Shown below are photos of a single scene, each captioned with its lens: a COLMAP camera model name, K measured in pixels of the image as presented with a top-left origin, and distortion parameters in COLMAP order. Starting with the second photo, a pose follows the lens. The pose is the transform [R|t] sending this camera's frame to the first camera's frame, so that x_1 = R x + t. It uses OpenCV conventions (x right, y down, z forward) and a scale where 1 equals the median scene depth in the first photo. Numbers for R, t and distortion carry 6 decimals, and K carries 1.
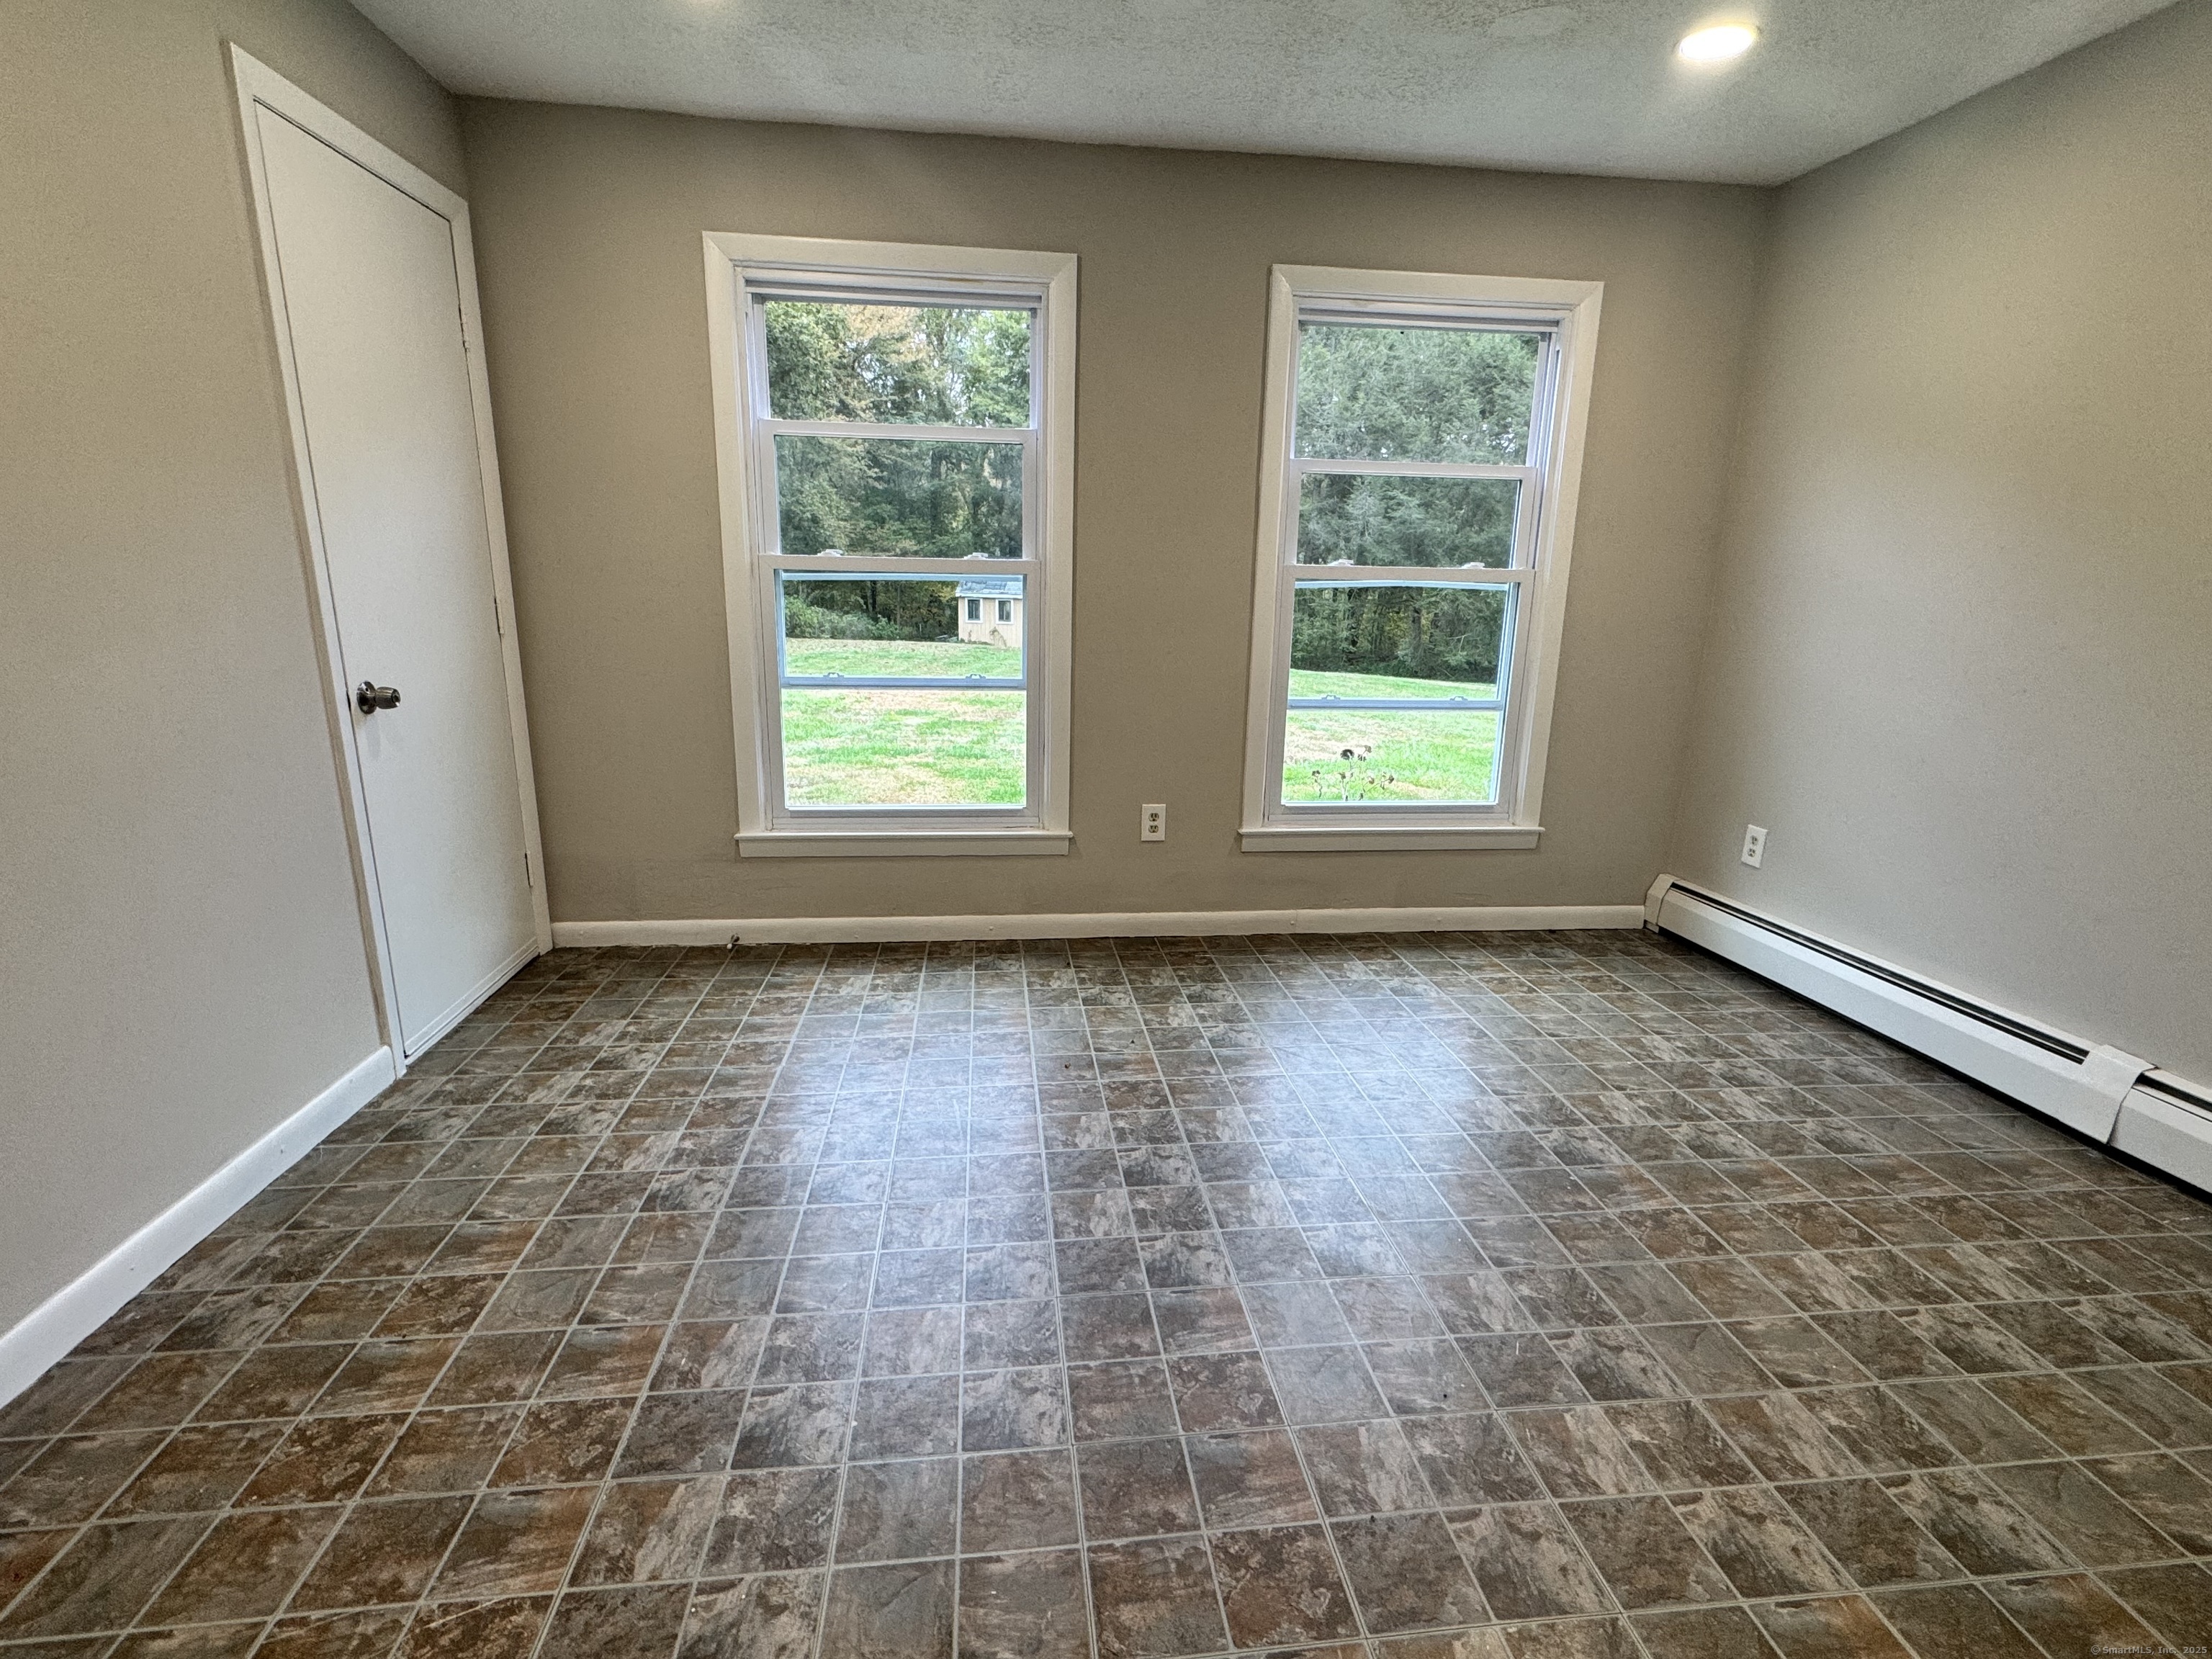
lens RADIAL K [[1038.9, 0, 1106.0], [0, 1038.9, 829.5], [0, 0, 1]] dist [-0.003584, 0.000426]
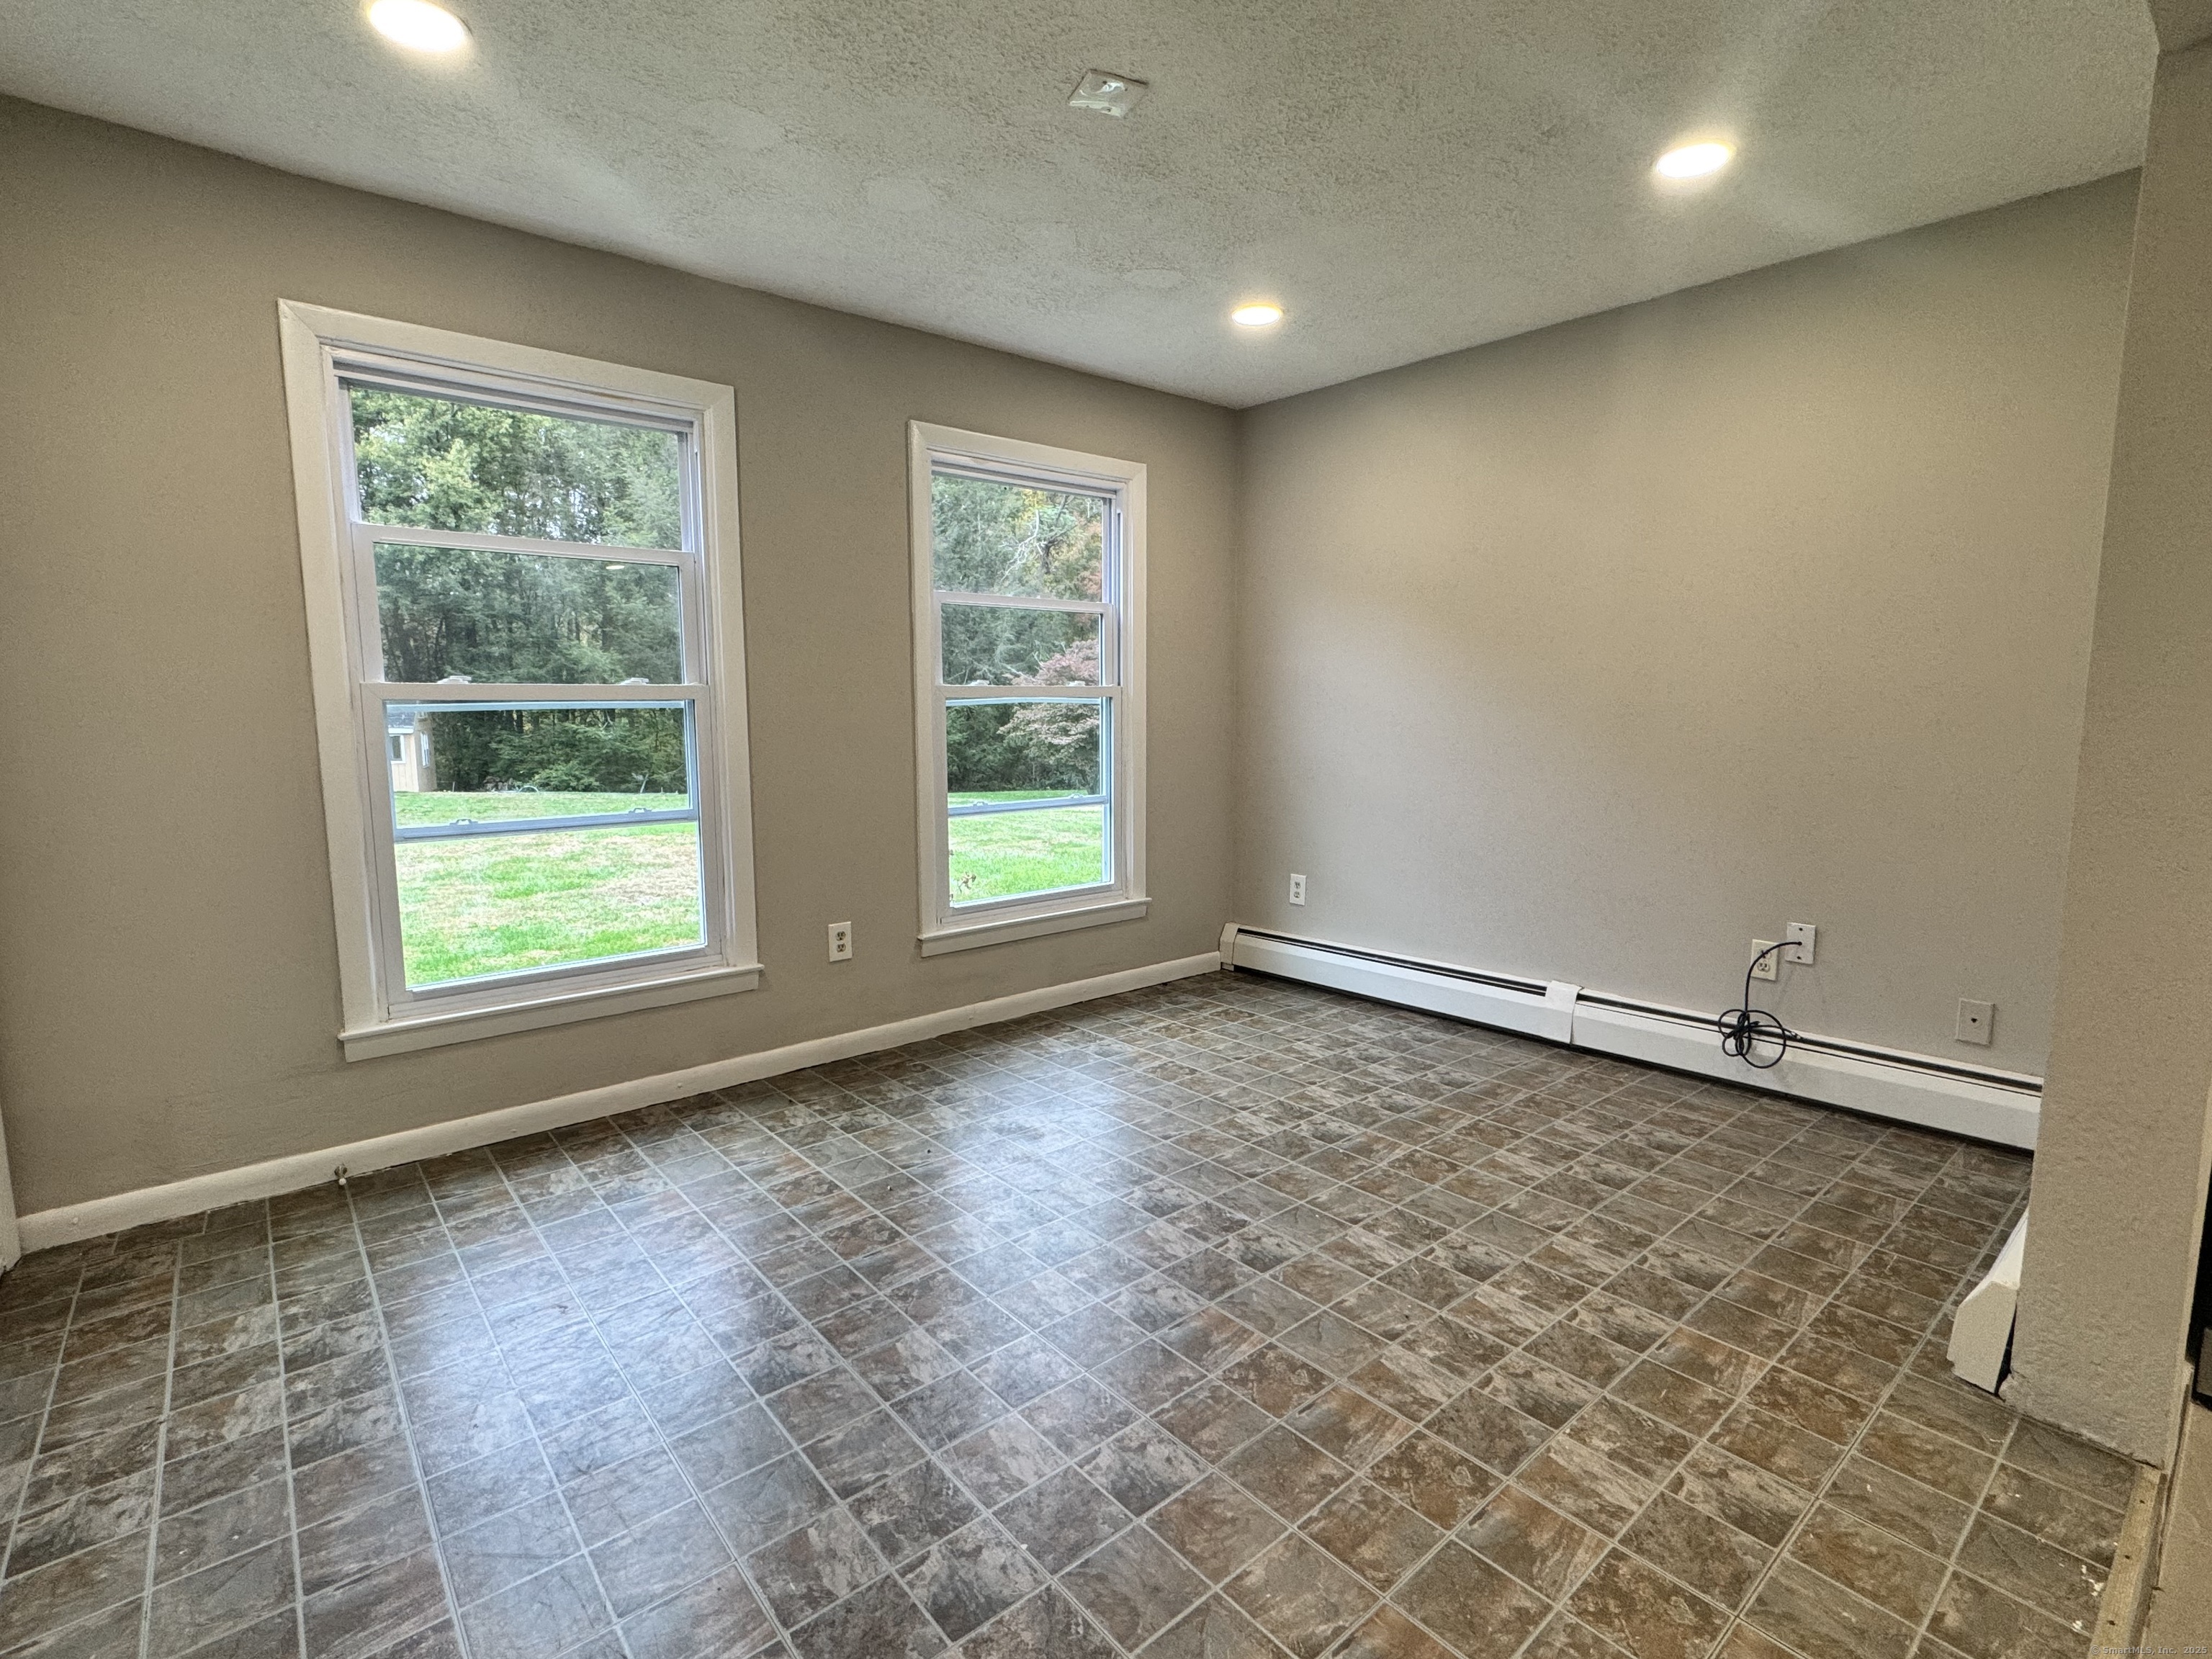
lens RADIAL K [[1042.3, 0, 1106.0], [0, 1042.3, 829.5], [0, 0, 1]] dist [-0.002684, 0.000500]
pose [[0.832401, -0.090537, 0.546728, -0.308112], [0.151330, 0.986204, -0.067087, -0.007718], [-0.533112, 0.138580, 0.834618, 0.021587]]
